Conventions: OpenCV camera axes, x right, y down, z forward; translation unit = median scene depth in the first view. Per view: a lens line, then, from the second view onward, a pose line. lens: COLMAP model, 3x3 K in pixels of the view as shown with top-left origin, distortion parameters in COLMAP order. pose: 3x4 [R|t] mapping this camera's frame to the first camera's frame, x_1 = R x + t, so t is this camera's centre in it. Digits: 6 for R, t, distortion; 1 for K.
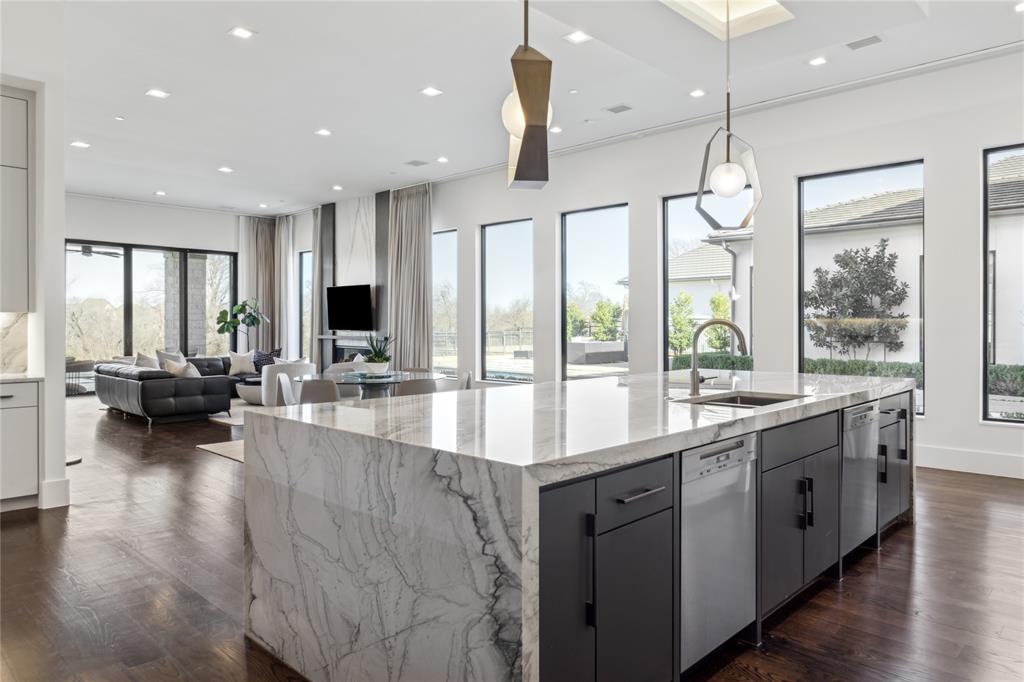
lens RADIAL K [[676.9, 0, 511.8], [0, 676.9, 337.9], [0, 0, 1]] dist [0.005191, 0.001533]
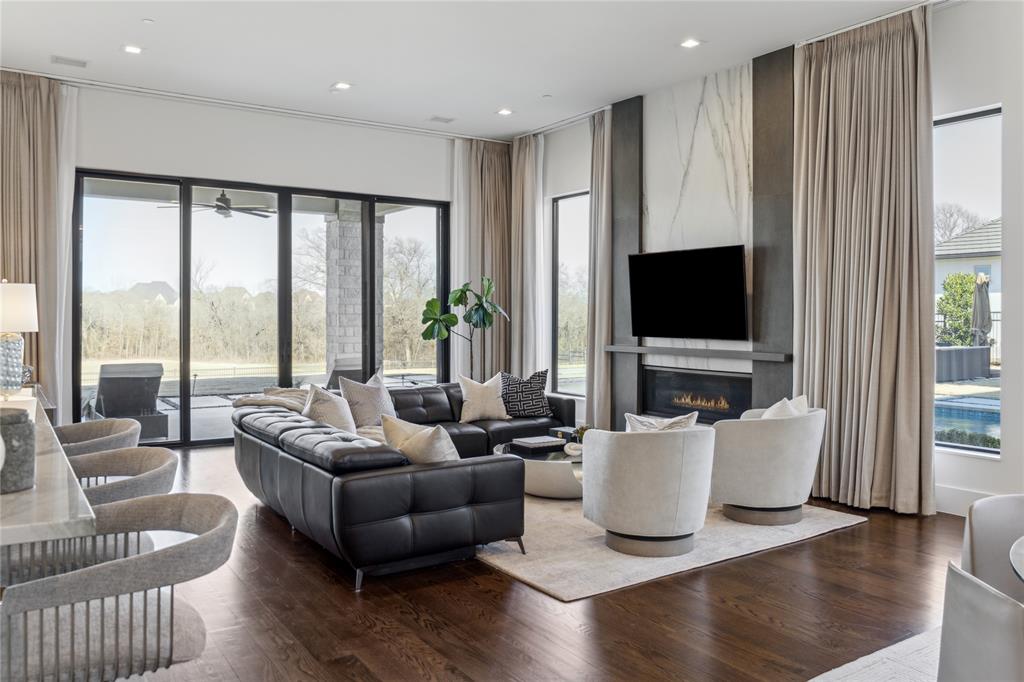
lens RADIAL K [[790.9, 0, 512.1], [0, 790.9, 341.7], [0, 0, 1]] dist [-0.035732, -0.003170]
pose [[0.977976, 0.008431, -0.208549, -0.231773], [-0.005491, 0.999877, 0.014674, -0.015928], [0.208647, -0.013206, 0.977902, 0.375112]]
